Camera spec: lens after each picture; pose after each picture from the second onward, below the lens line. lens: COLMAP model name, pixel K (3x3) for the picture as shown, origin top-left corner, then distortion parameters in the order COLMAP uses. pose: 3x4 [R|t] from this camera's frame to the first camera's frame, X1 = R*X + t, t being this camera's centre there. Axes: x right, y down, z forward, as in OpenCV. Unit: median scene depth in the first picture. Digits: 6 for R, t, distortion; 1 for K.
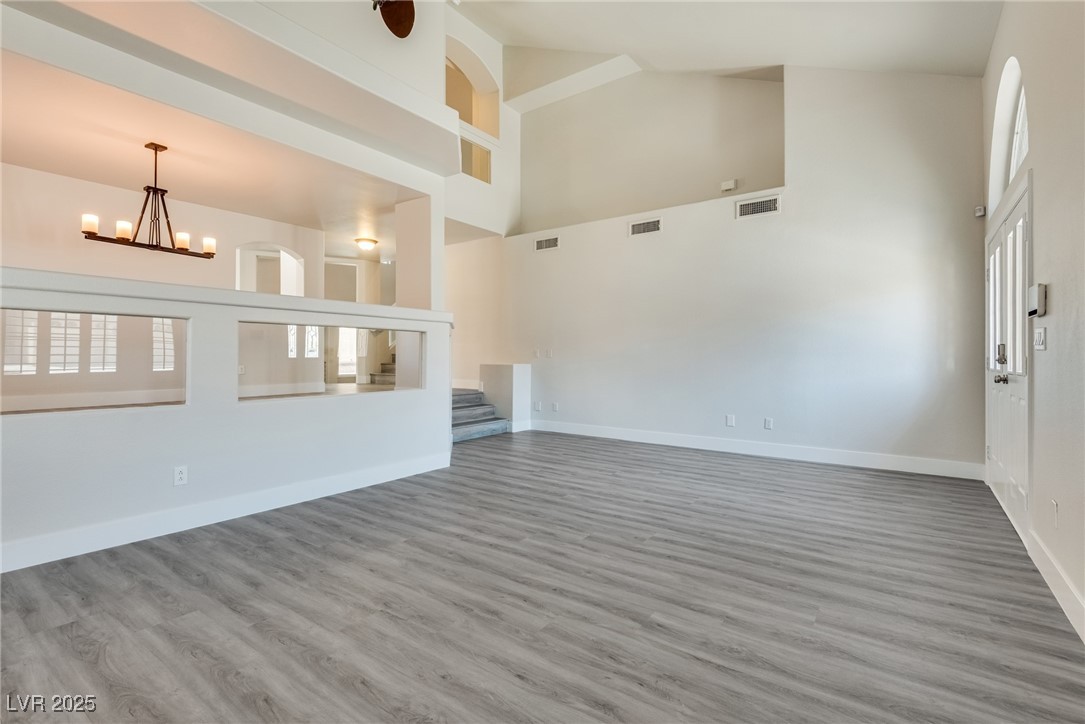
lens RADIAL K [[496.4, 0, 542.5], [0, 496.4, 362.0], [0, 0, 1]] dist [-0.000368, -0.000021]
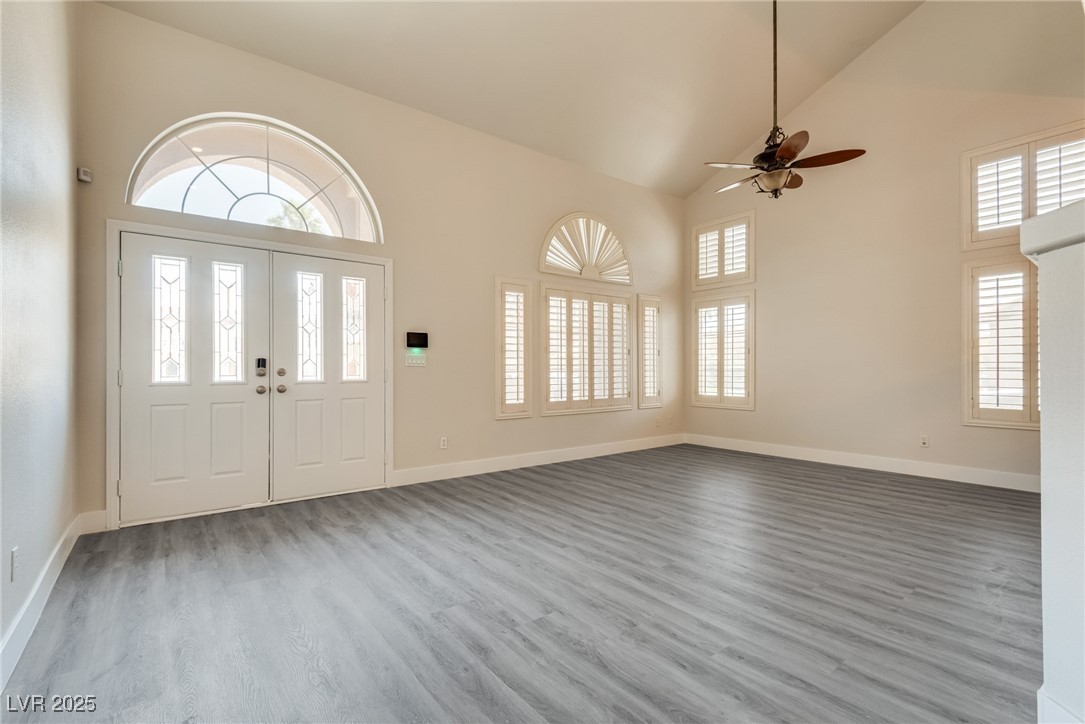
lens RADIAL K [[496.4, 0, 542.5], [0, 496.4, 362.0], [0, 0, 1]] dist [-0.000368, -0.000021]
pose [[-0.960698, 0.004906, 0.277554, 0.018771], [0.002450, 0.999955, -0.009193, -0.015067], [-0.277586, -0.008152, -0.960666, 2.007652]]
